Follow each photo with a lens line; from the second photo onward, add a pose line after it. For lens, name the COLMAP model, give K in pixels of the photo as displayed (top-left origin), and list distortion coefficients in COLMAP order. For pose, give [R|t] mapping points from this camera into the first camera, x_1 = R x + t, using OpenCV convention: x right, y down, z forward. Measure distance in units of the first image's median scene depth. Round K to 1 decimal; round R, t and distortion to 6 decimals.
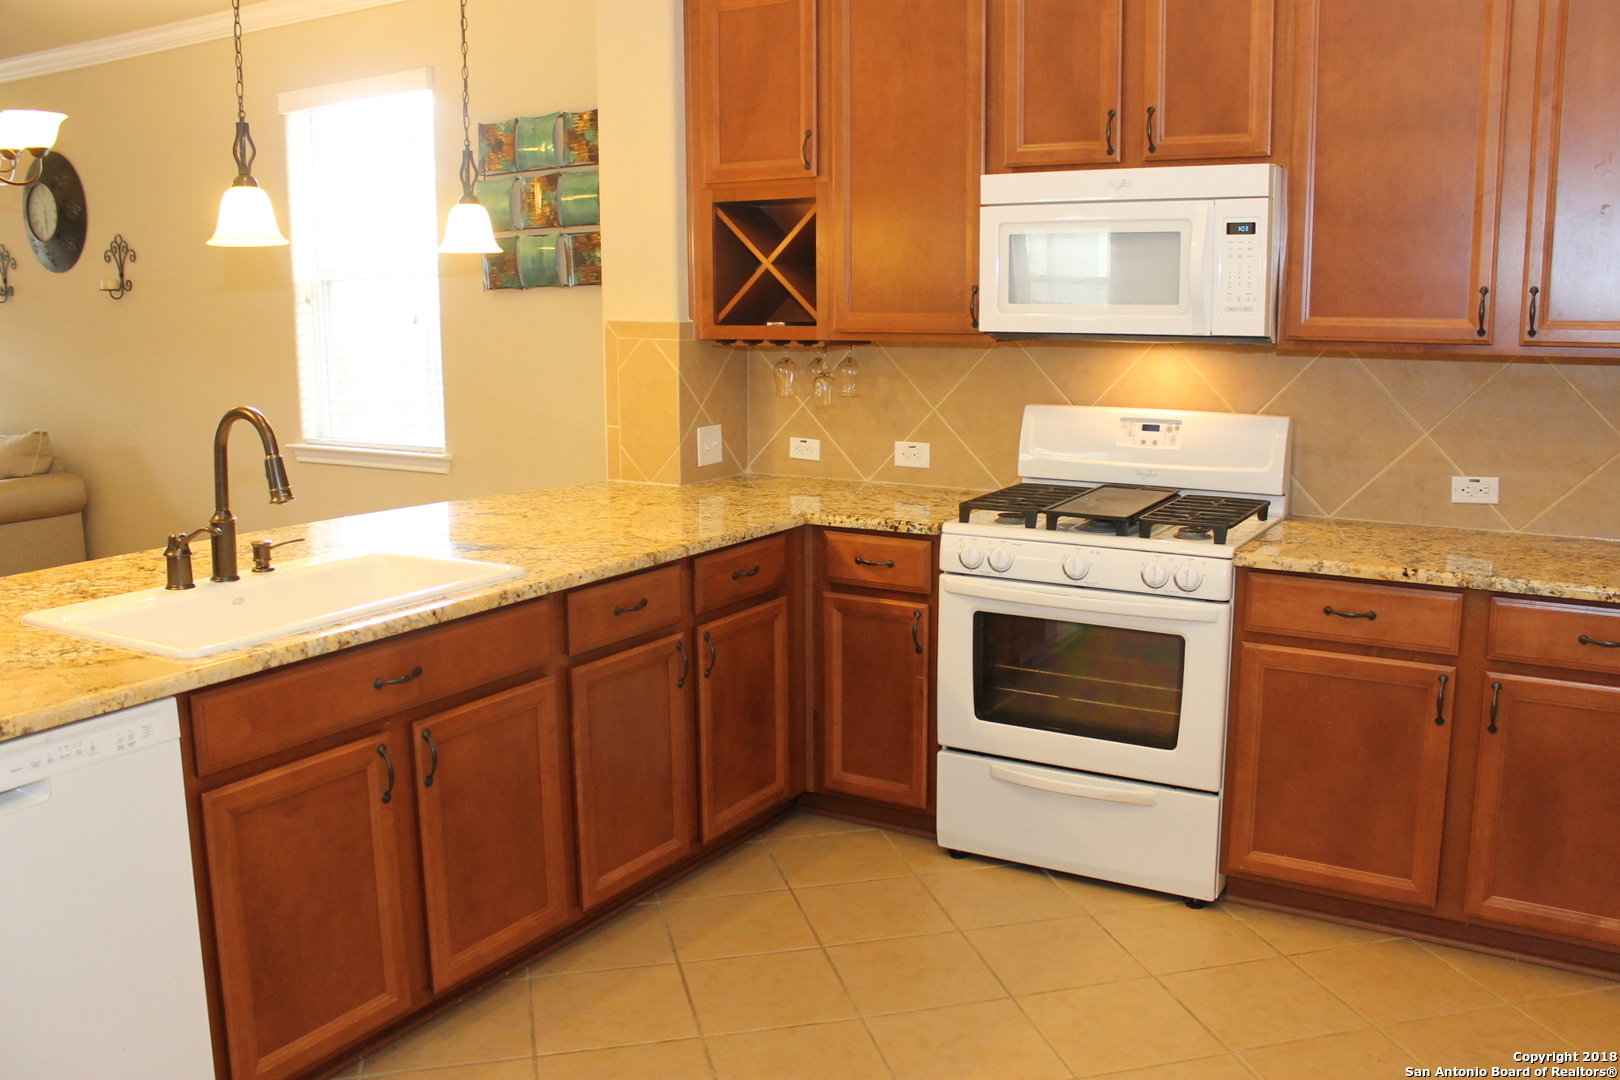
lens RADIAL K [[1368.0, 0, 823.3], [0, 1368.0, 534.0], [0, 0, 1]] dist [-0.174673, 0.163434]
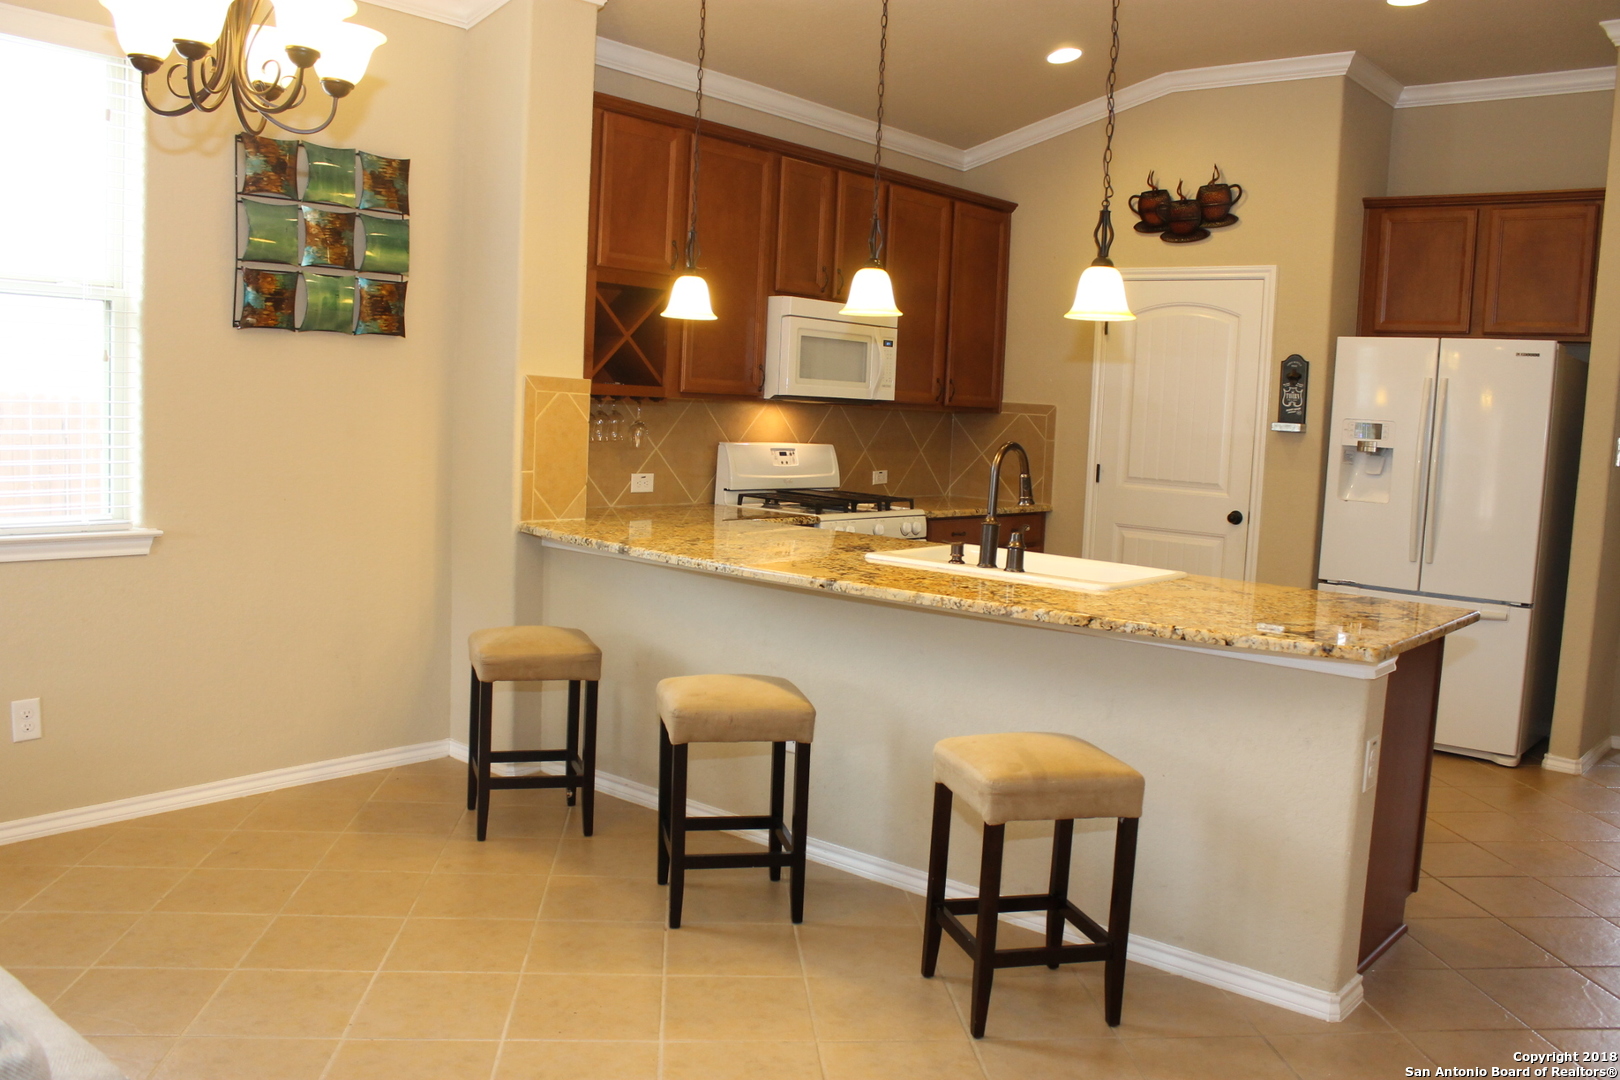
lens RADIAL K [[1368.0, 0, 823.3], [0, 1368.0, 534.0], [0, 0, 1]] dist [-0.174673, 0.163434]
pose [[0.143217, -0.083017, 0.986203, -1.420015], [0.119011, 0.990690, 0.066112, -0.087200], [-0.982510, 0.107900, 0.151764, 0.722205]]
